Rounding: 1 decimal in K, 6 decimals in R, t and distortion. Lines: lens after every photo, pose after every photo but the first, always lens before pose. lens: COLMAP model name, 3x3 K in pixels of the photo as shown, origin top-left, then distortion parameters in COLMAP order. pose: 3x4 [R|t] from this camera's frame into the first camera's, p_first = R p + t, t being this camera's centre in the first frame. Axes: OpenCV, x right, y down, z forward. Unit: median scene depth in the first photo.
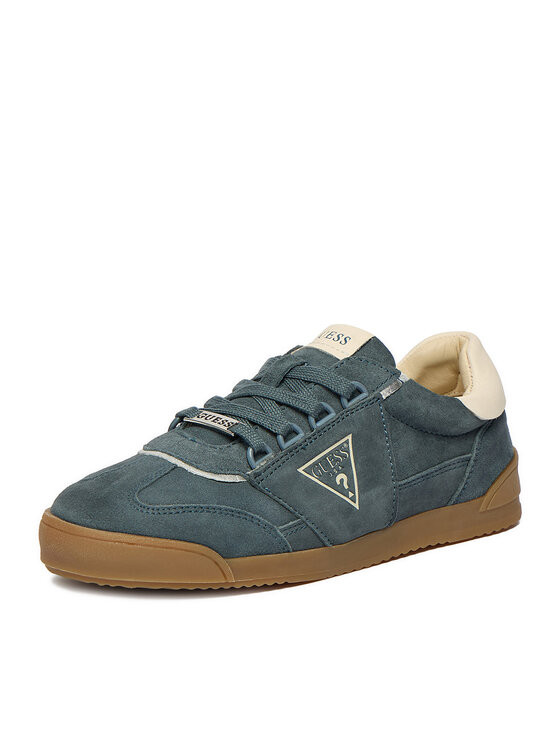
lens RADIAL K [[2196.4, 0, 280.1], [0, 2196.4, 372.6], [0, 0, 1]] dist [-0.174349, 0.000000]
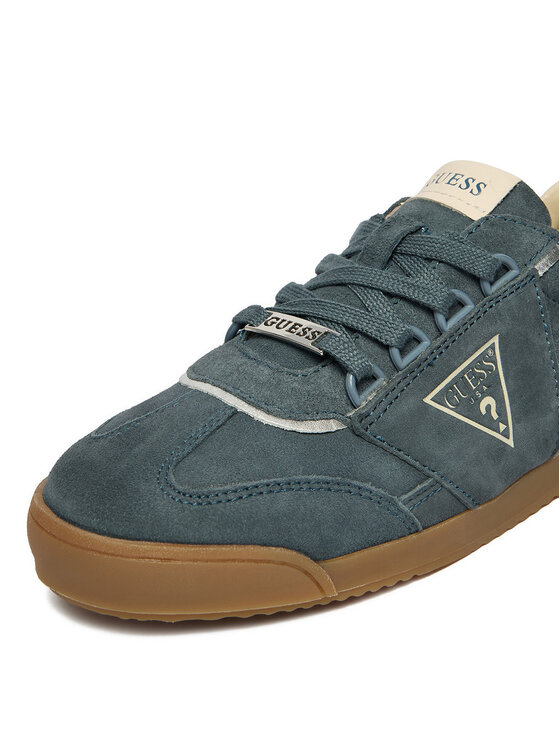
lens RADIAL K [[1042.2, 0, 334.3], [0, 1042.2, 378.1], [0, 0, 1]] dist [-0.029105, 0.000000]
pose [[0.998759, -0.049749, -0.002501, -0.017259], [0.049203, 0.977490, 0.205163, -0.026658], [-0.007762, -0.205031, 0.978725, 0.696553]]
